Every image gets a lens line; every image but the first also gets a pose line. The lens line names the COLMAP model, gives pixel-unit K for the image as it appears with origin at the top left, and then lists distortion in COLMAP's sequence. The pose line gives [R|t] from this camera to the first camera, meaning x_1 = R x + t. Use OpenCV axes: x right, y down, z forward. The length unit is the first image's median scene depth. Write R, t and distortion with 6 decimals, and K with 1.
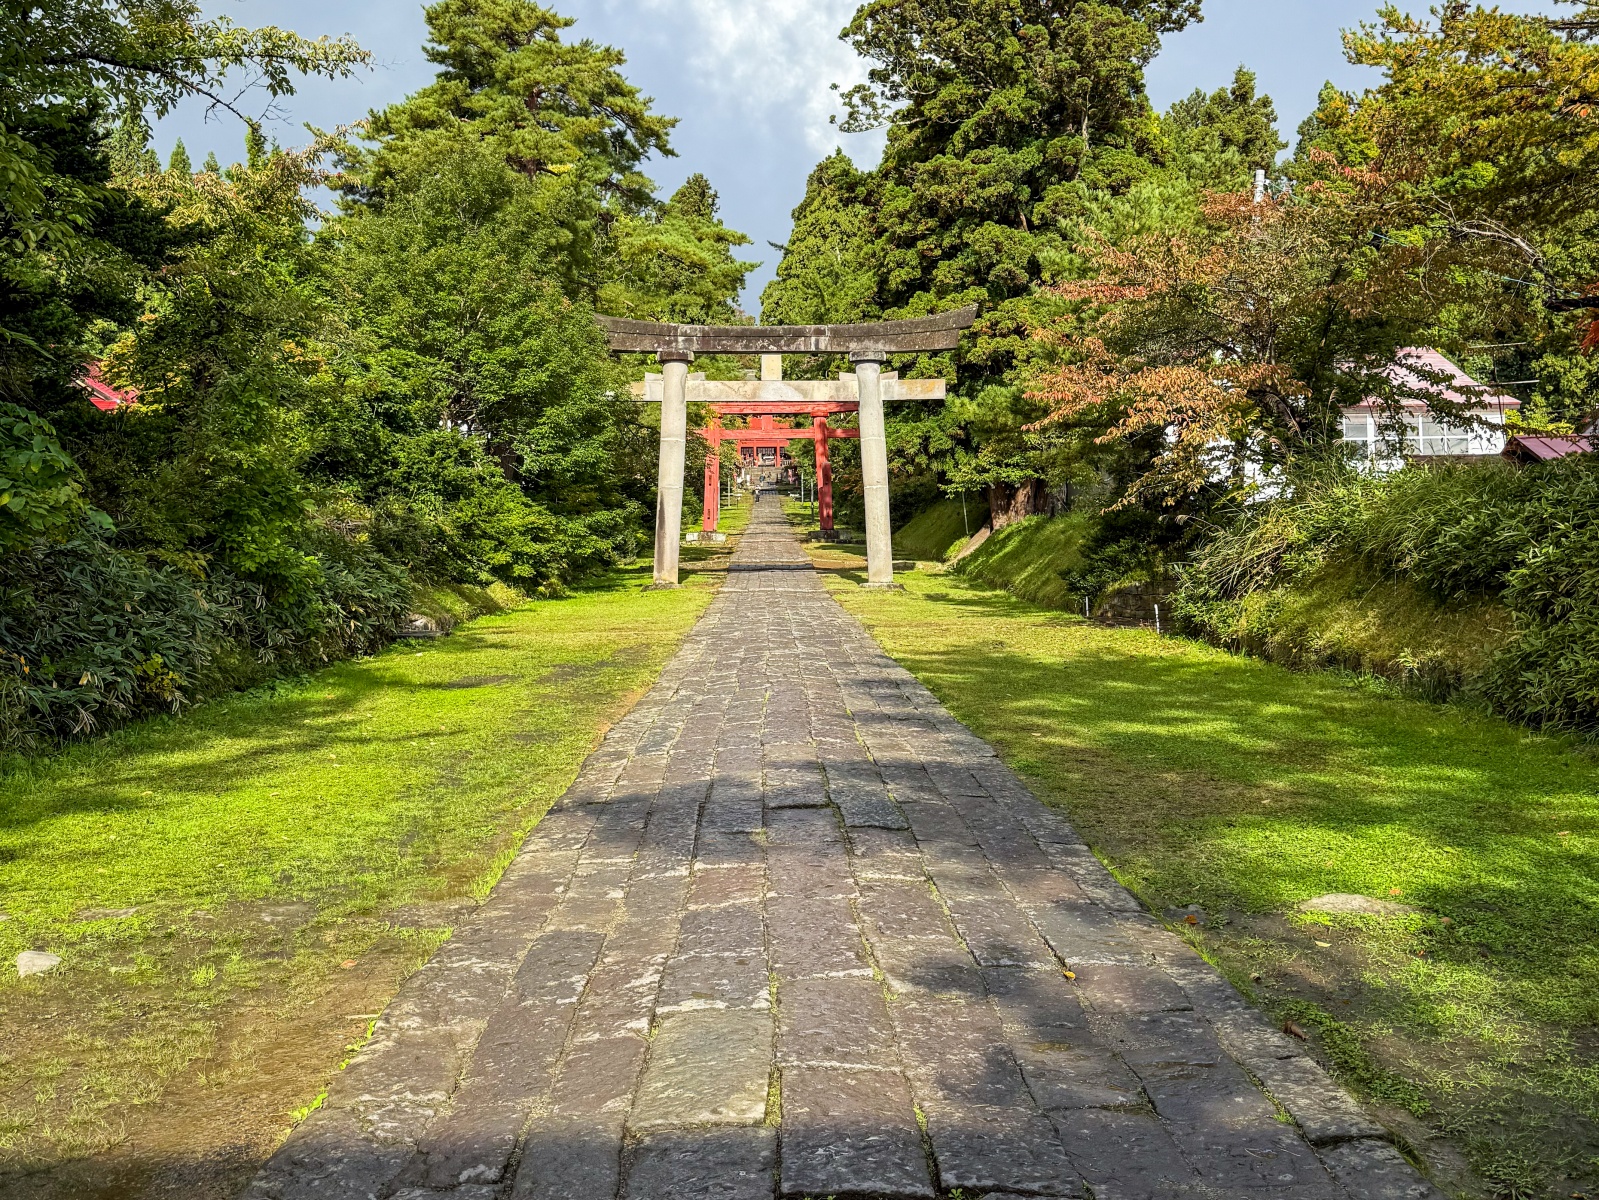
lens RADIAL K [[1289.2, 0, 799.5], [0, 1289.2, 600.0], [0, 0, 1]] dist [0.007544, 0.002117]
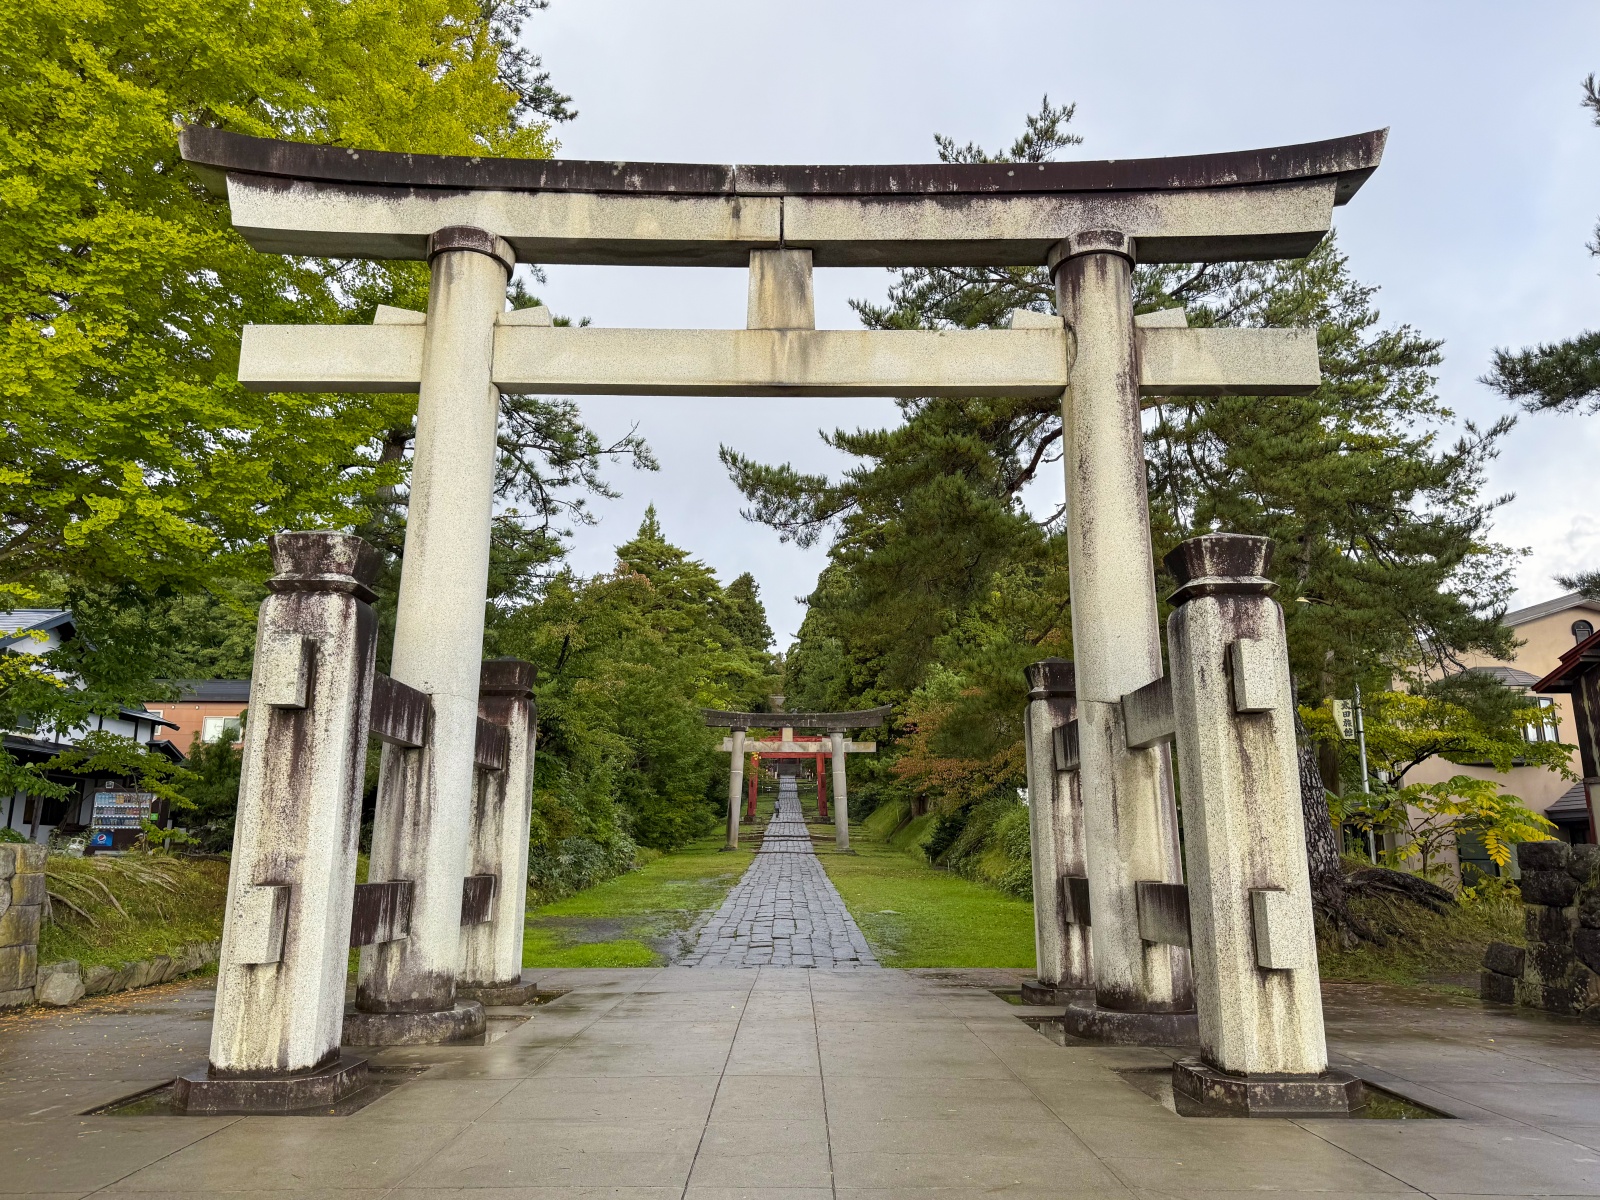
lens RADIAL K [[1105.9, 0, 800.0], [0, 1105.9, 600.0], [0, 0, 1]] dist [-0.008013, -0.001963]
pose [[0.999780, 0.008379, -0.019205, 0.027275], [-0.012660, 0.971907, -0.235025, 0.014972], [0.016696, 0.235217, 0.971800, -0.673897]]
